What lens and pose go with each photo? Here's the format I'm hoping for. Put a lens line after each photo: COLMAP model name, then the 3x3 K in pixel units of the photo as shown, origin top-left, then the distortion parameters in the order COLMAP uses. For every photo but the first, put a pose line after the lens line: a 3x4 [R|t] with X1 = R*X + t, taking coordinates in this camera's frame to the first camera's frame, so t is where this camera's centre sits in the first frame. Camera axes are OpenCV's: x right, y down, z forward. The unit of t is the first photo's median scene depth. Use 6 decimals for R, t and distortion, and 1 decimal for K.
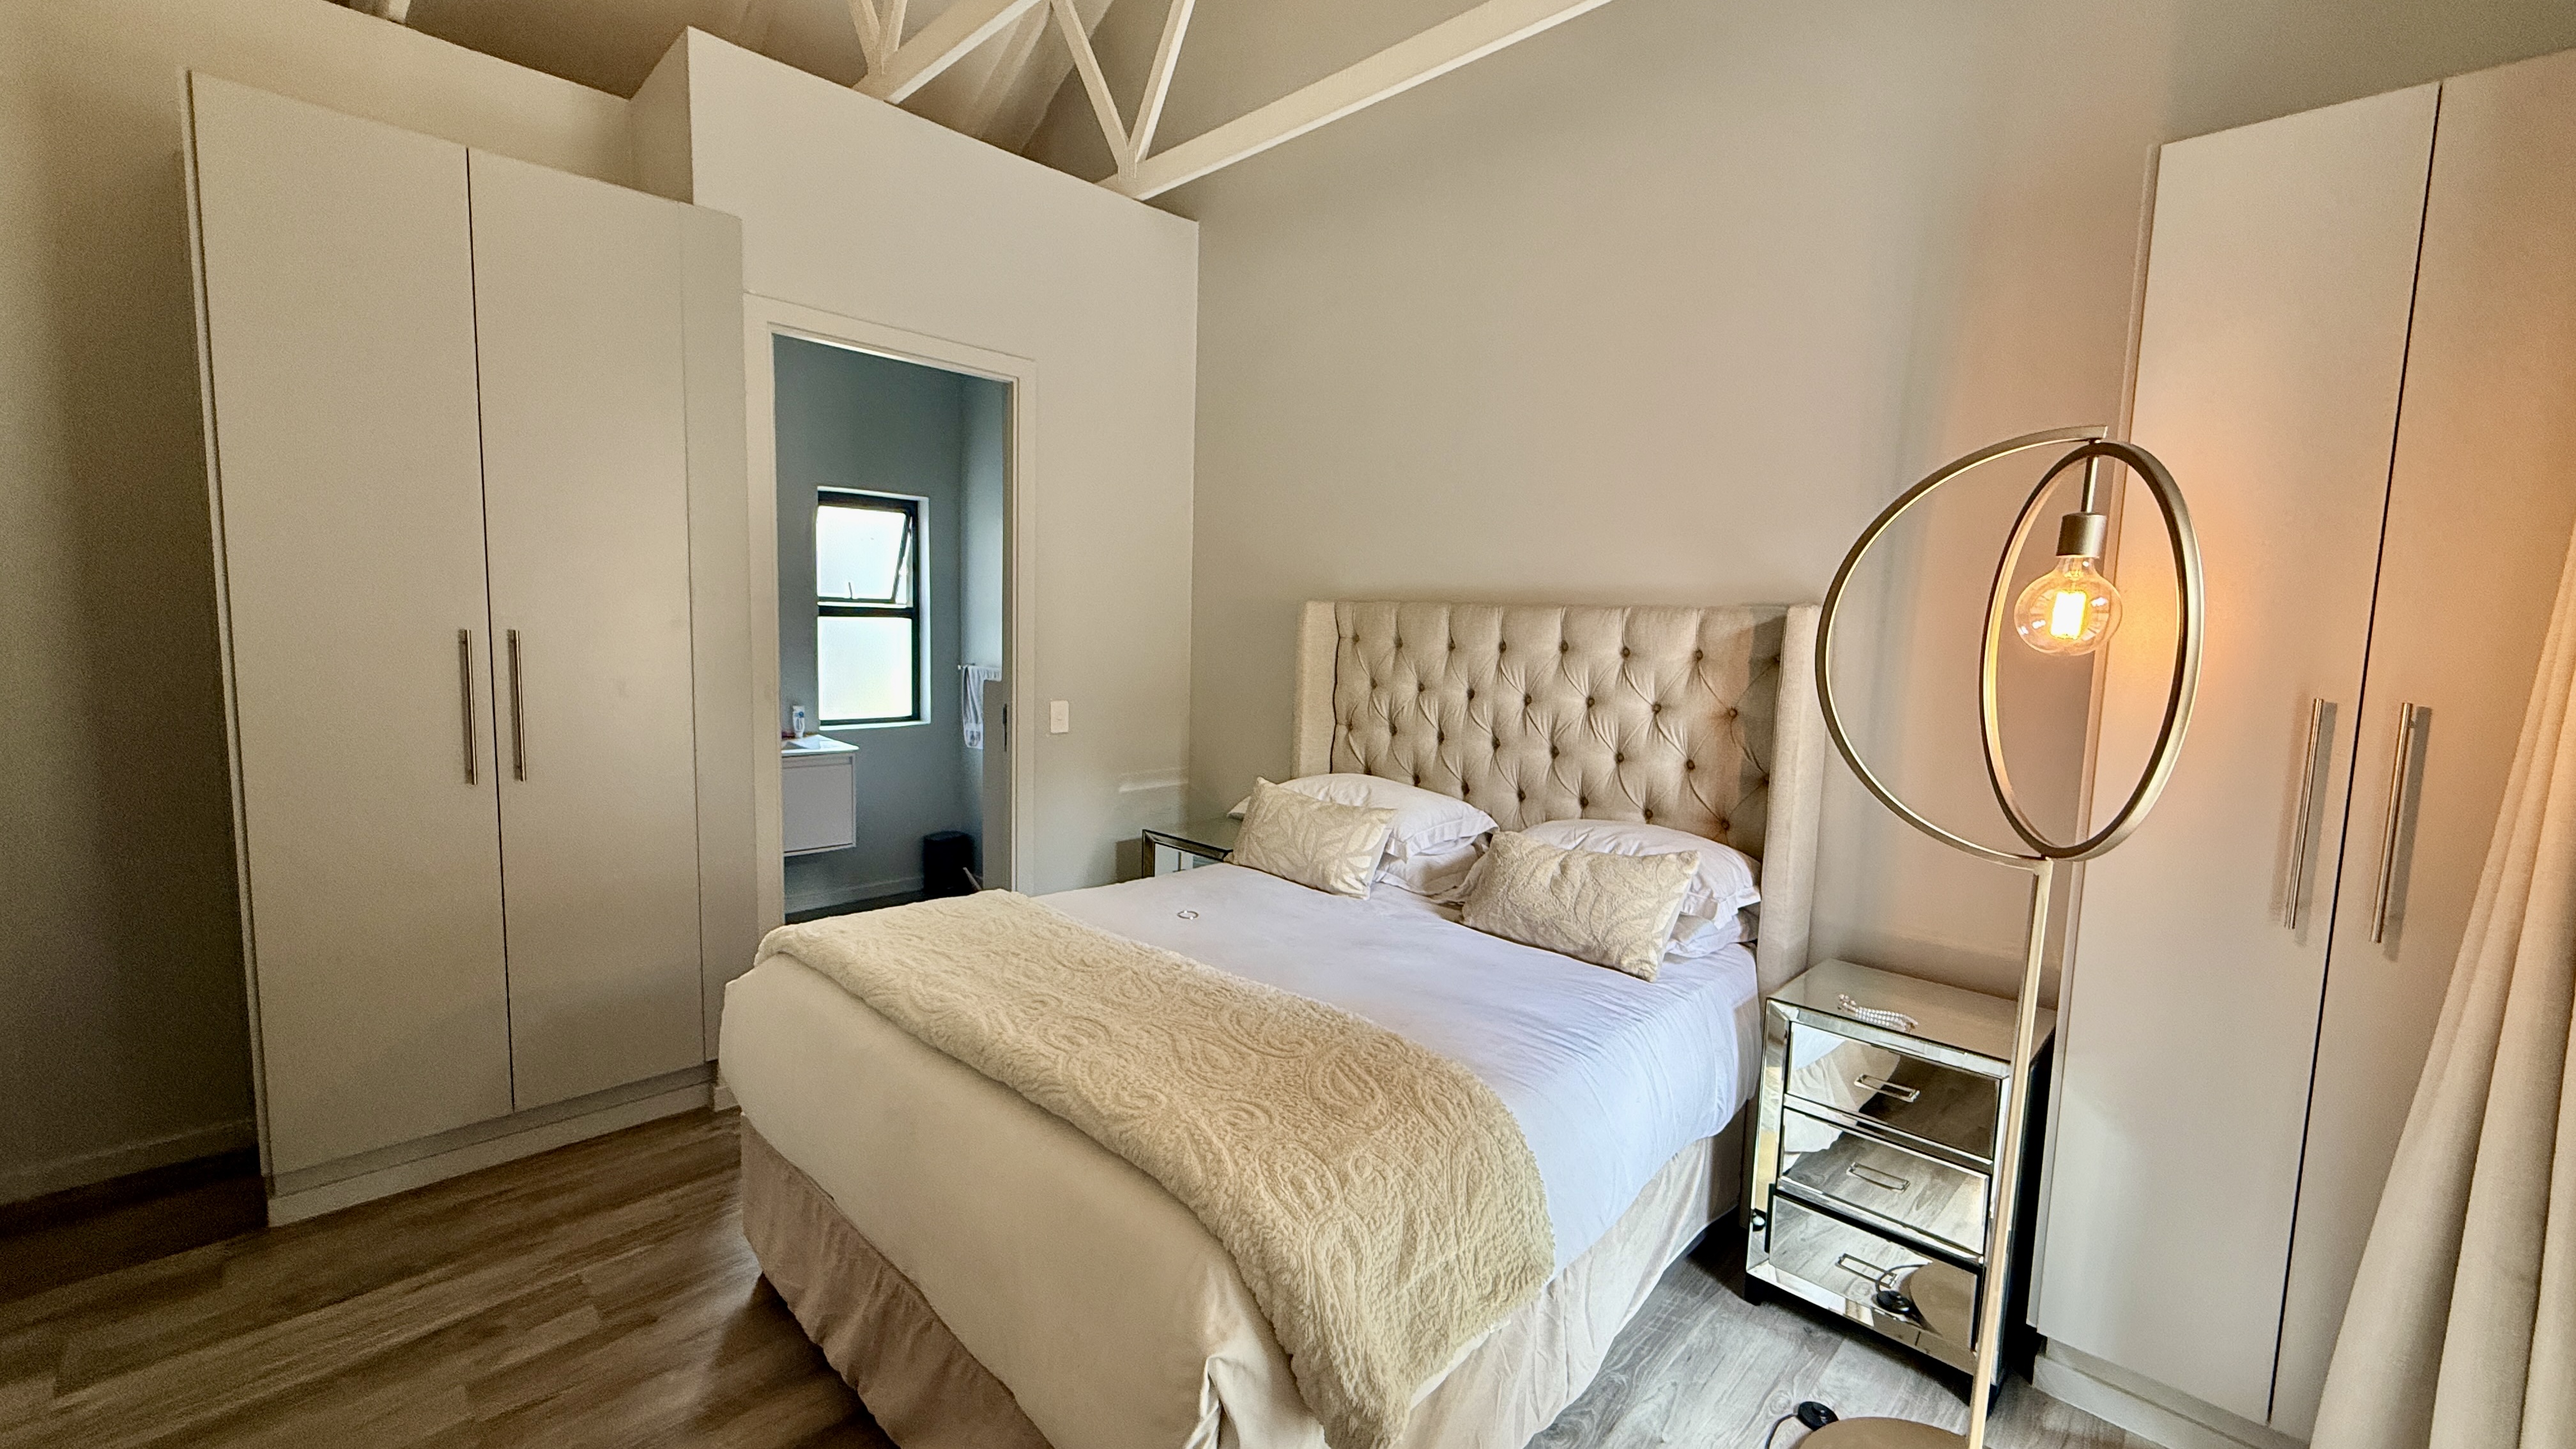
lens RADIAL K [[1027.5, 0, 1284.5], [0, 1027.5, 727.3], [0, 0, 1]] dist [0.001917, -0.001021]
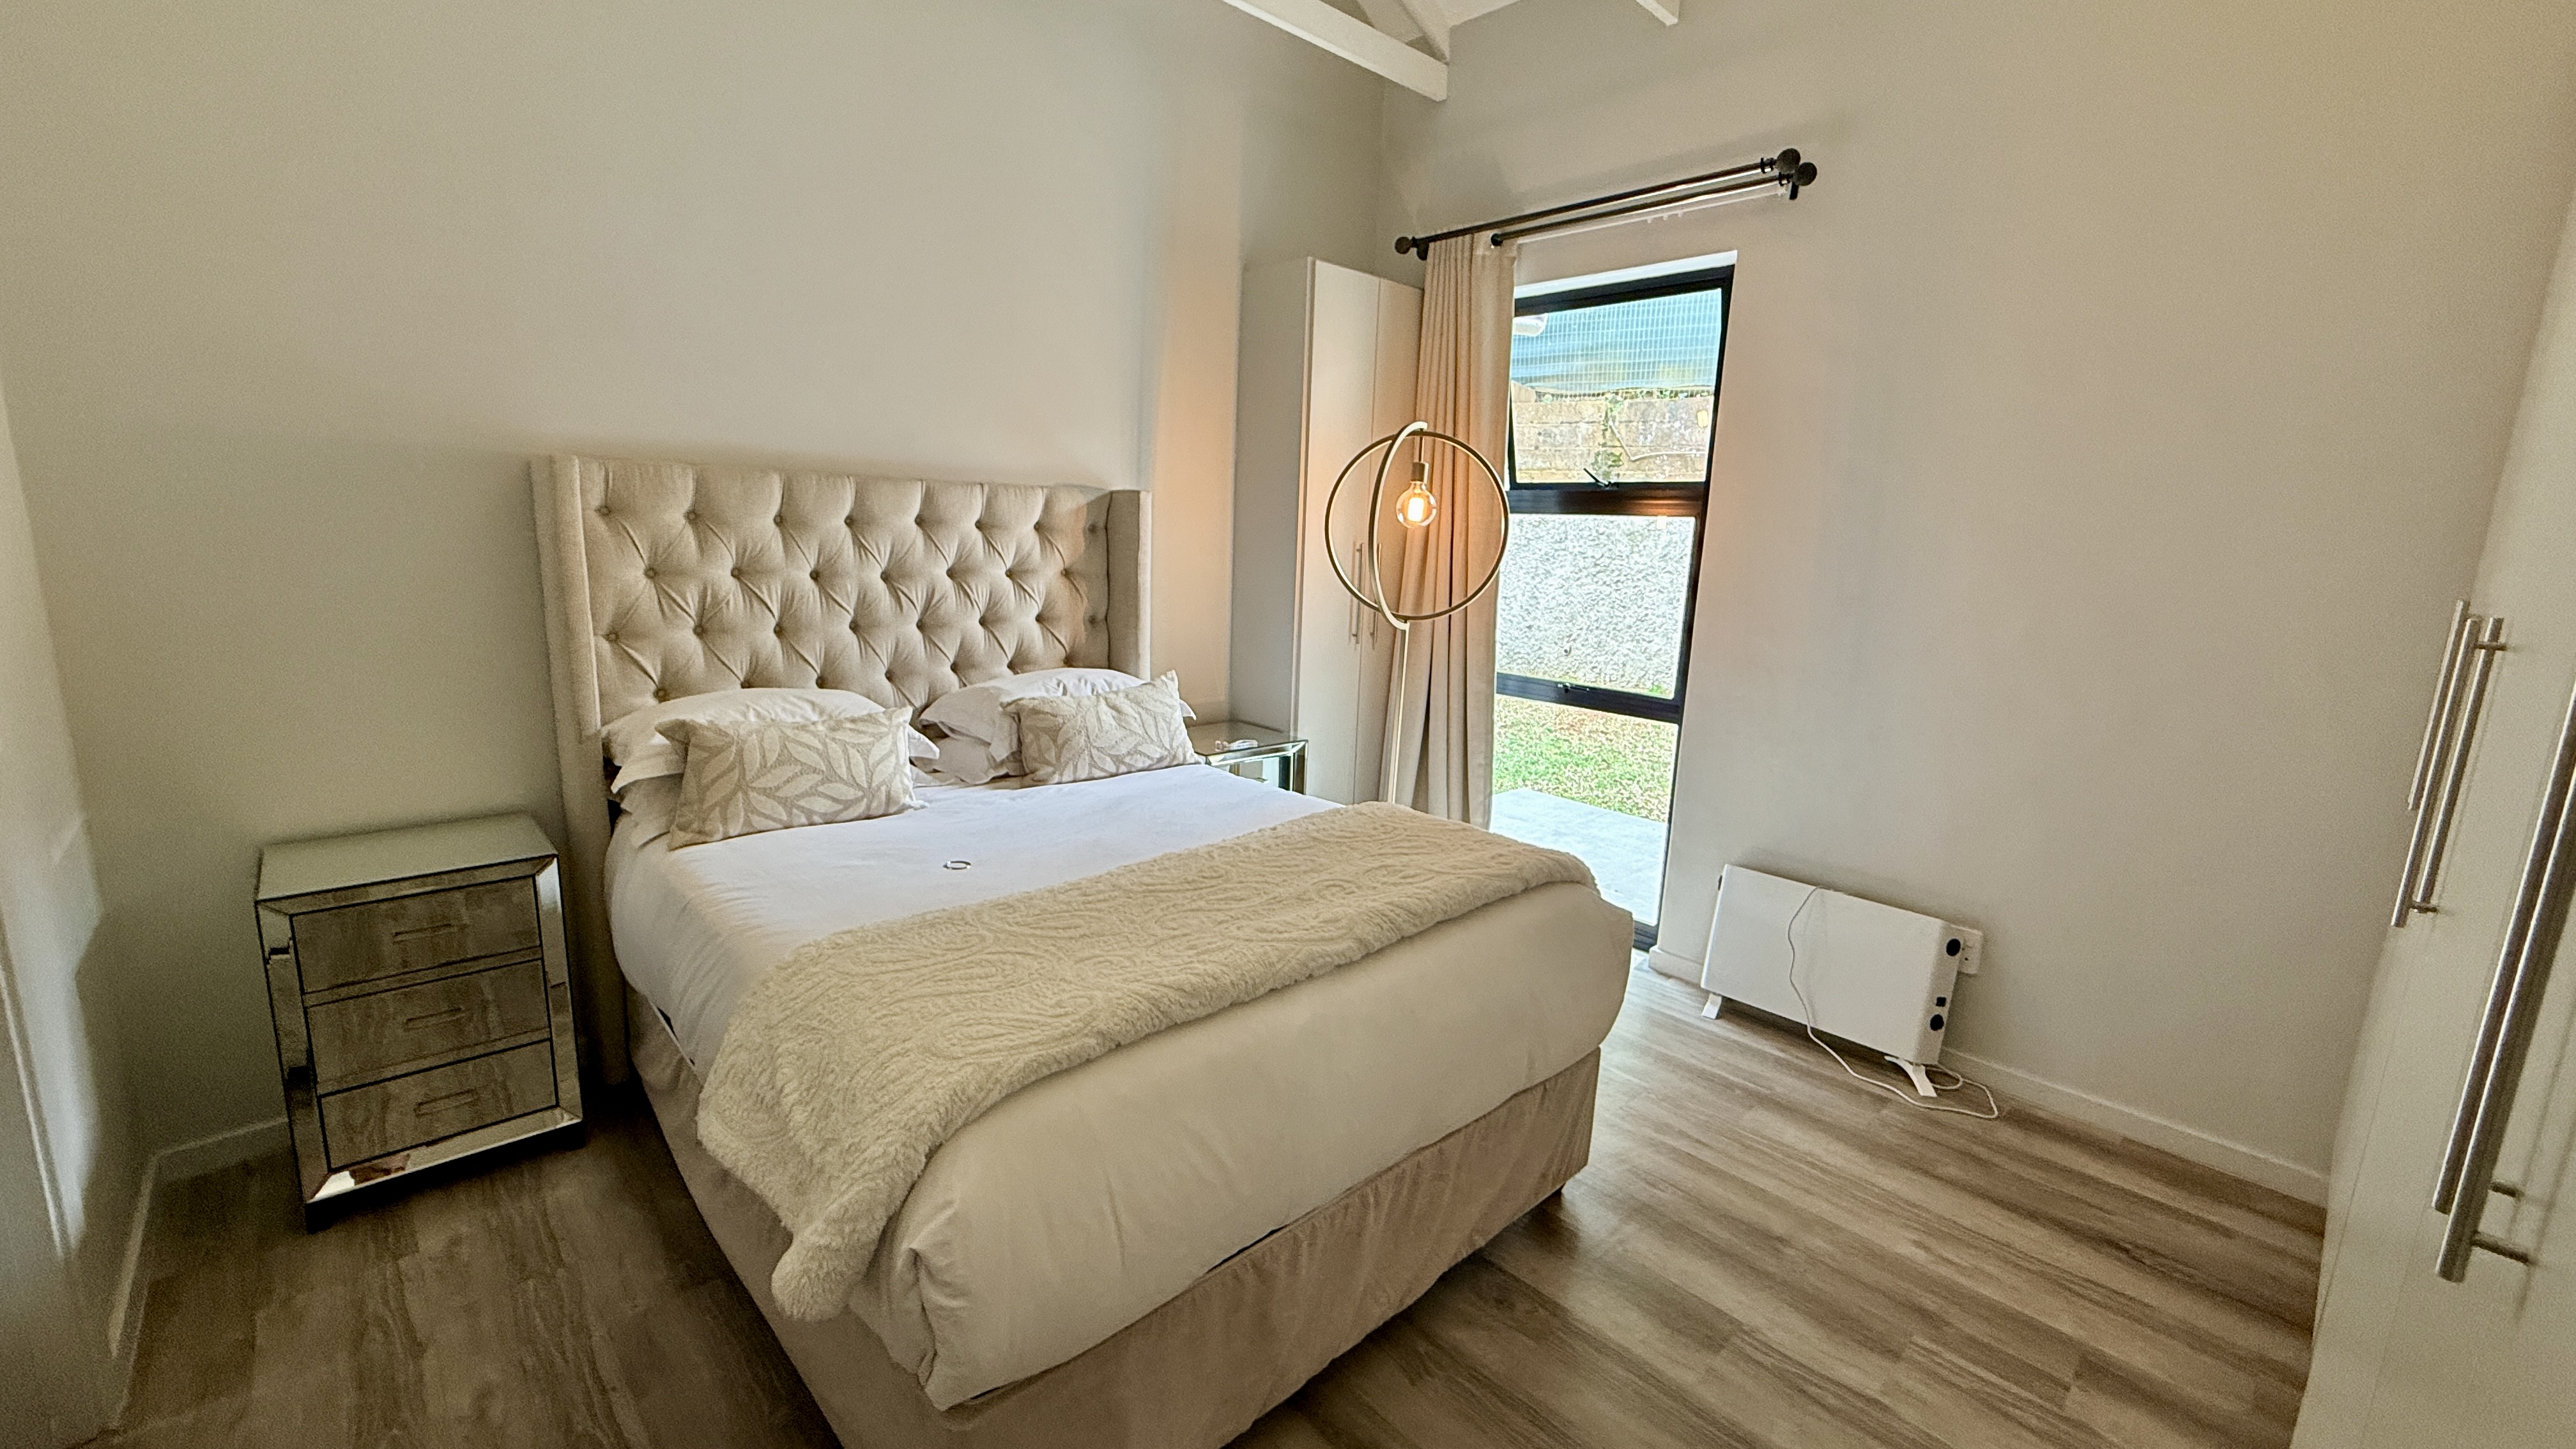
lens RADIAL K [[1027.5, 0, 1288.0], [0, 1027.5, 728.5], [0, 0, 1]] dist [0.001917, -0.001021]
pose [[0.043881, -0.219205, 0.974692, -0.621790], [0.066291, 0.974120, 0.216092, -0.060824], [-0.996835, 0.055131, 0.057276, 0.493317]]
